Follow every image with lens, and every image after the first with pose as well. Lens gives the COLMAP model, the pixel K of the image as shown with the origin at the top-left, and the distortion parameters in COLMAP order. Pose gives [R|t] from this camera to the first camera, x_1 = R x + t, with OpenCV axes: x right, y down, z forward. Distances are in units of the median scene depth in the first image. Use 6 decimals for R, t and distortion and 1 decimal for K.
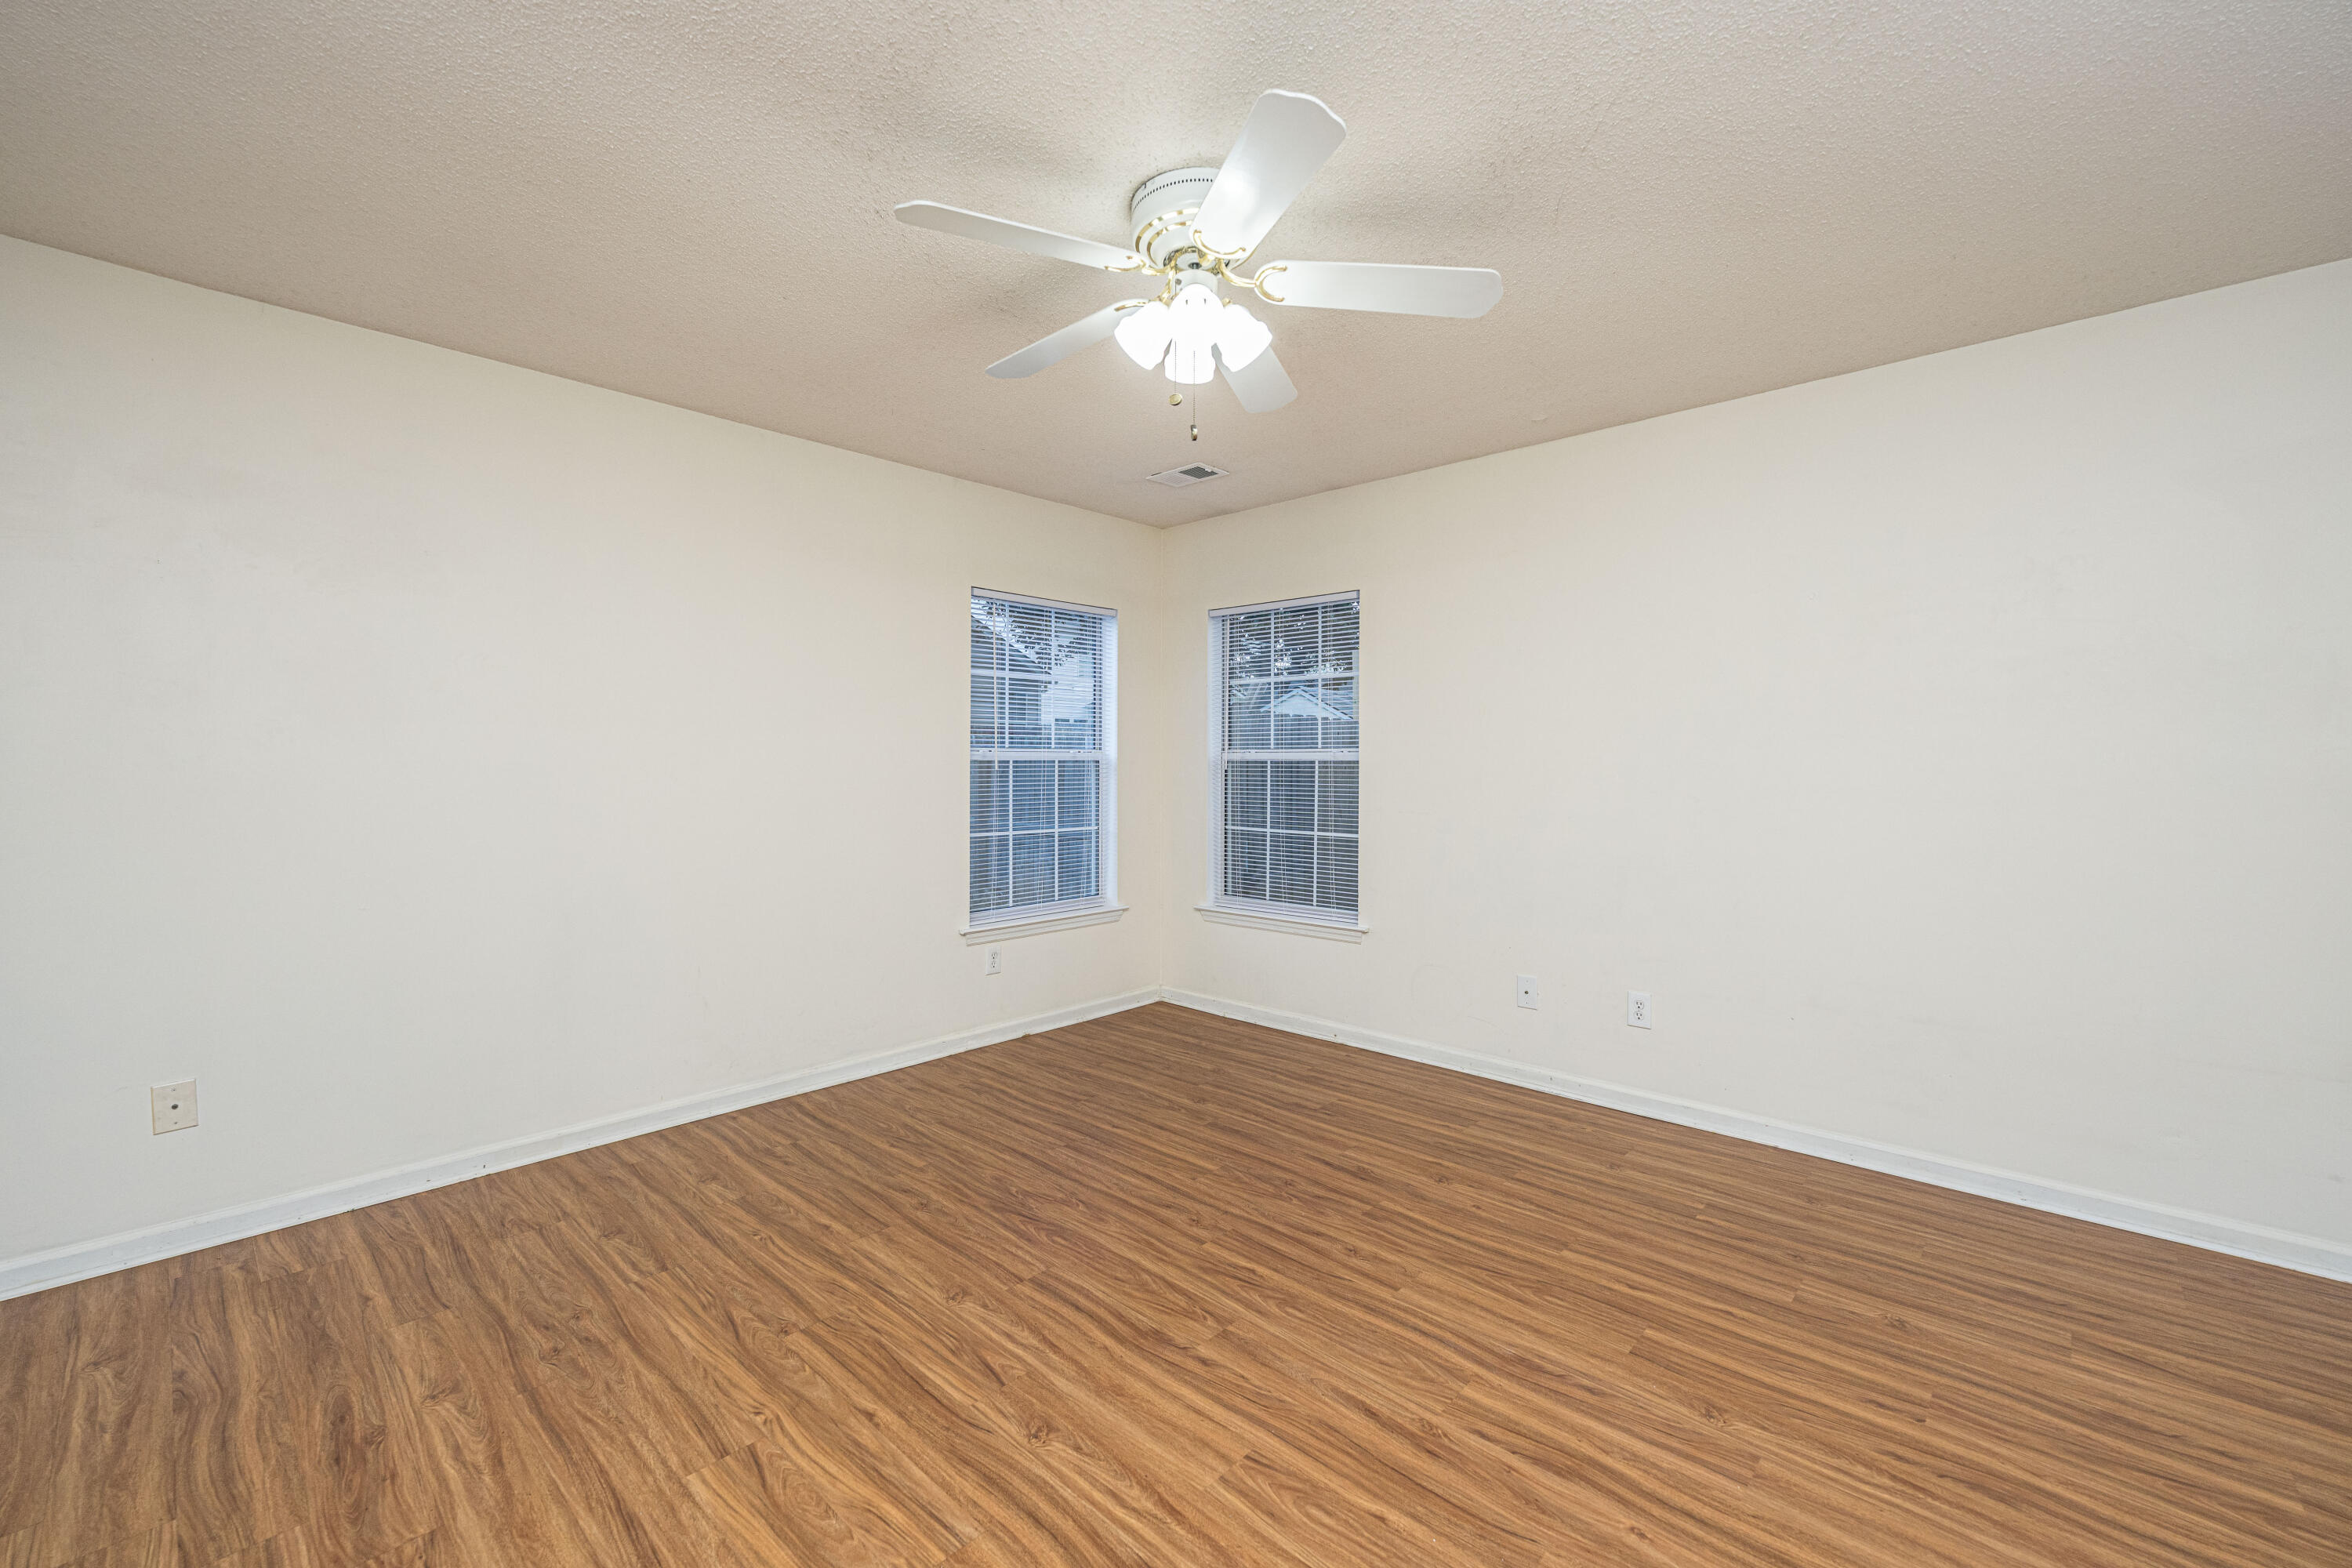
lens RADIAL K [[940.5, 0, 1166.1], [0, 940.5, 765.6], [0, 0, 1]] dist [-0.002354, 0.000037]
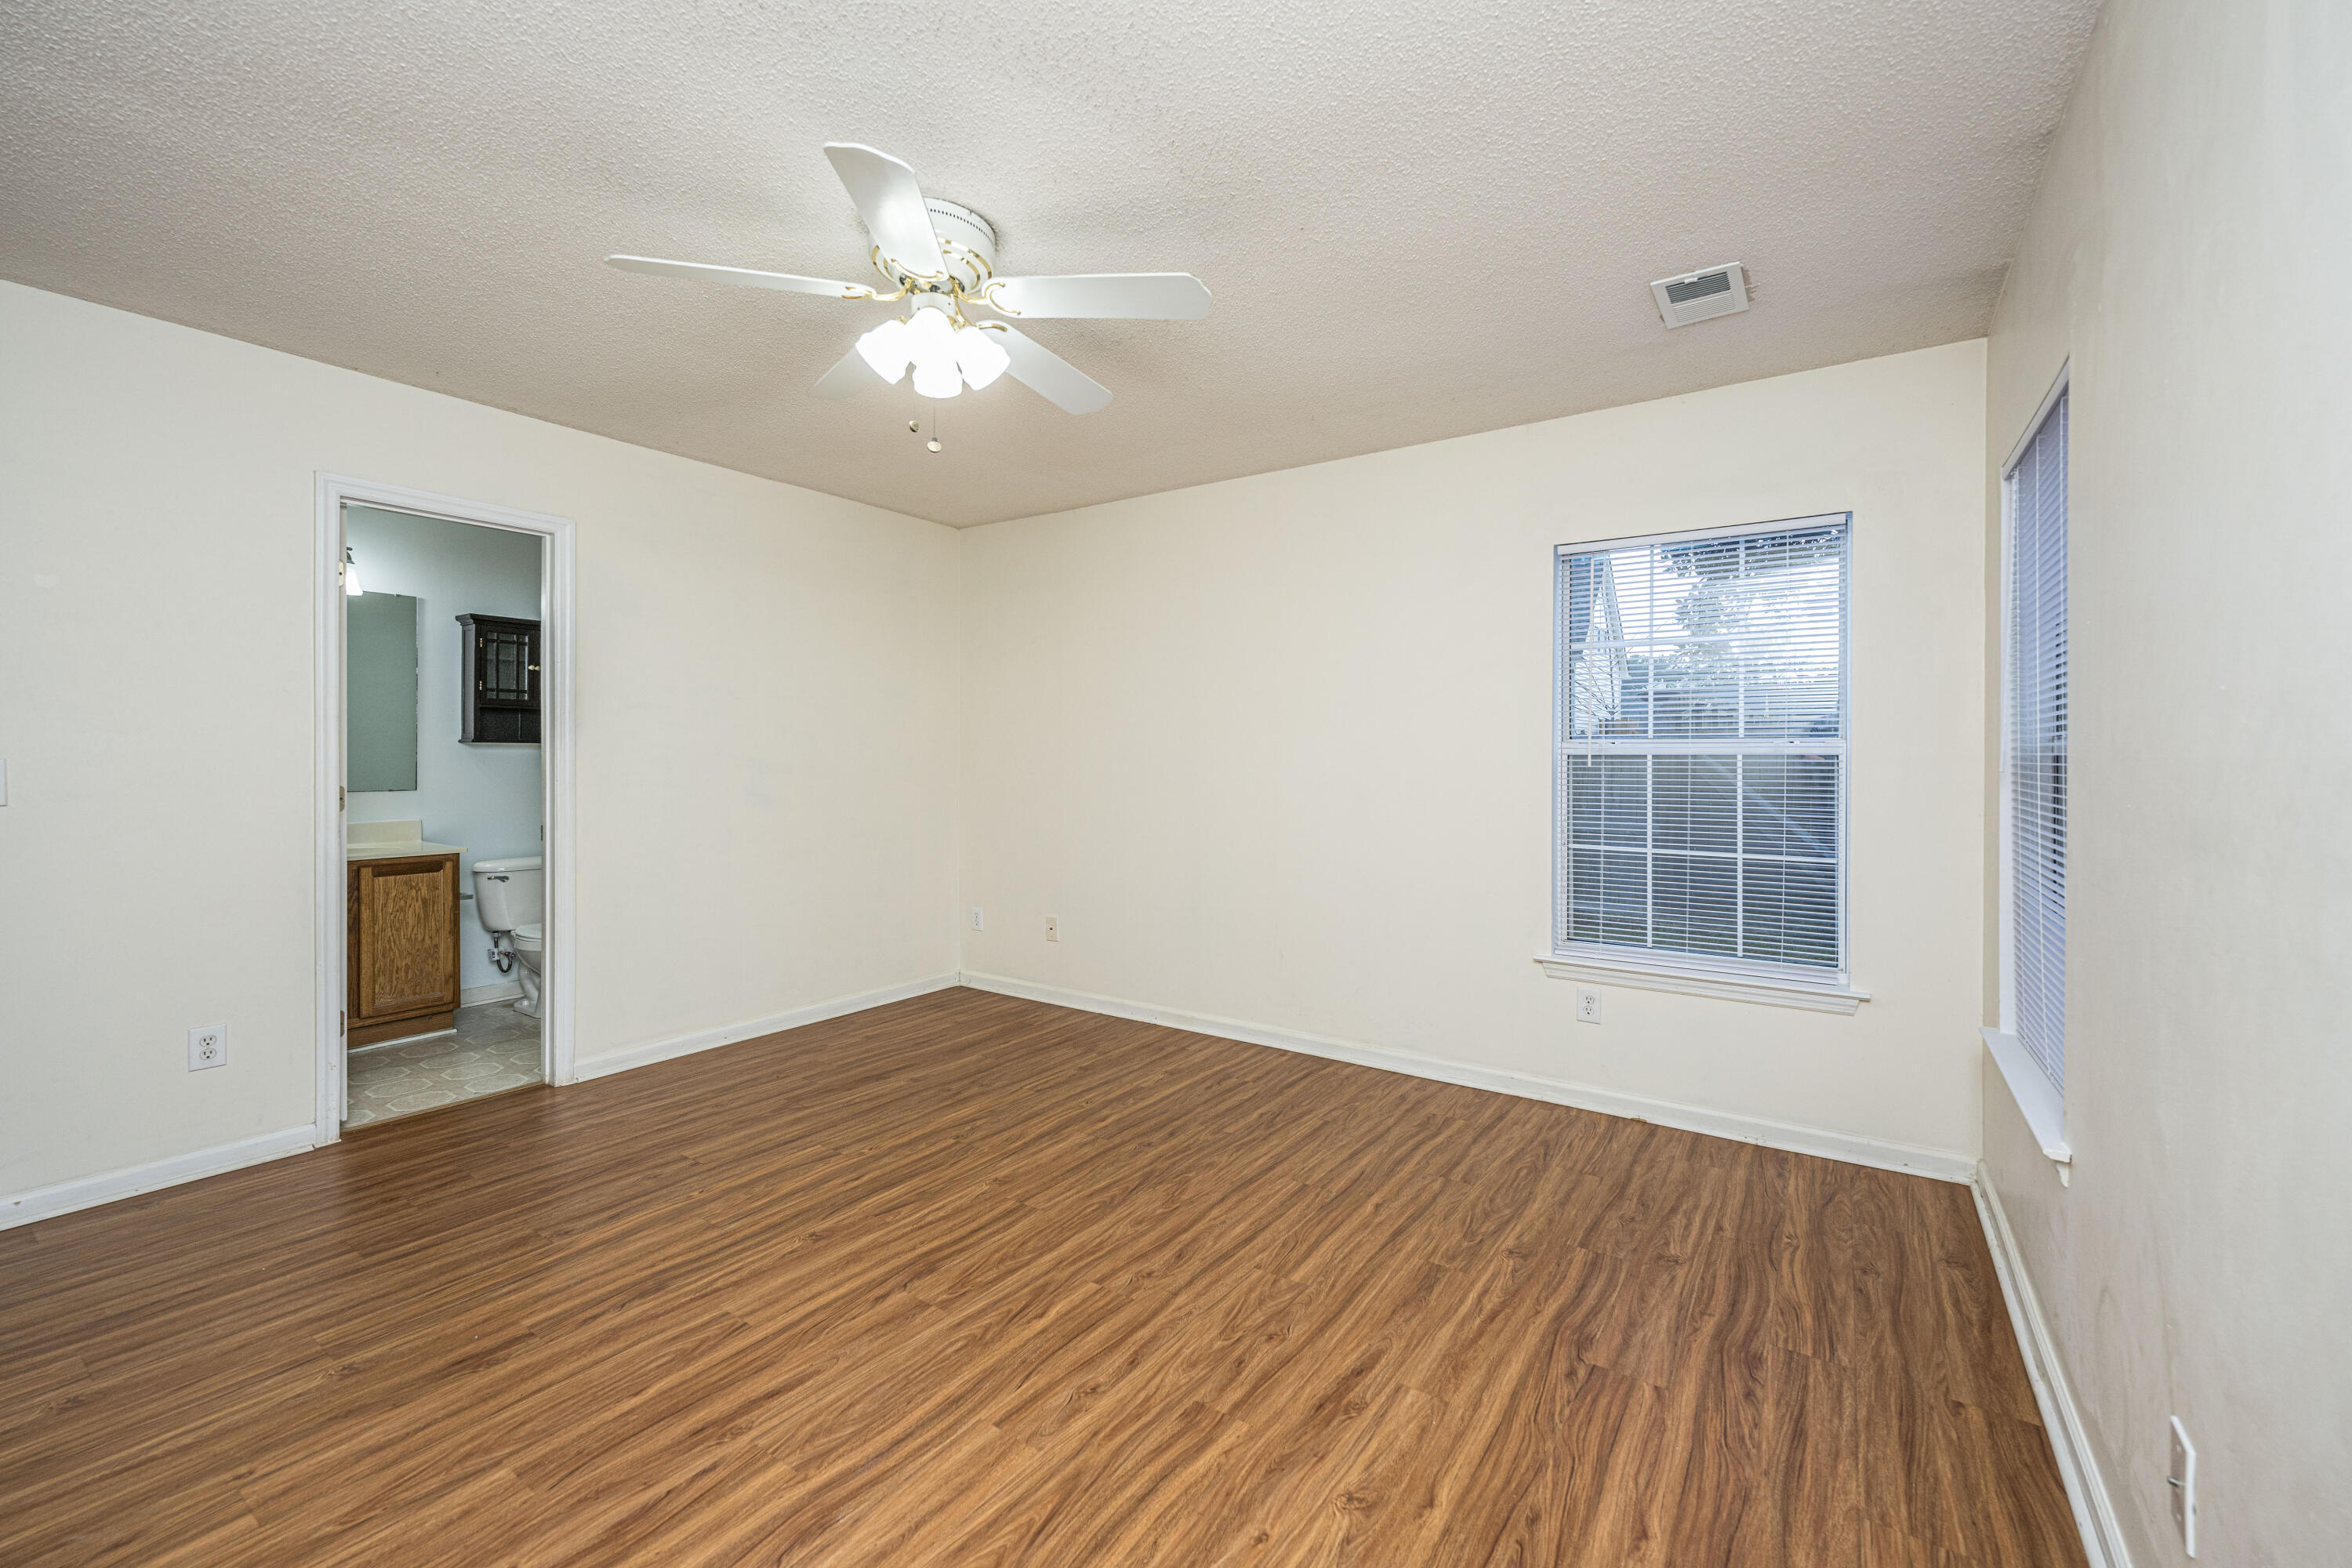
lens RADIAL K [[940.5, 0, 1193.4], [0, 940.5, 774.2], [0, 0, 1]] dist [-0.002354, 0.000037]
pose [[0.183366, 0.019361, -0.982854, 0.907081], [-0.007257, 0.999805, 0.018341, -0.003232], [0.983018, 0.003769, 0.183470, 0.885781]]
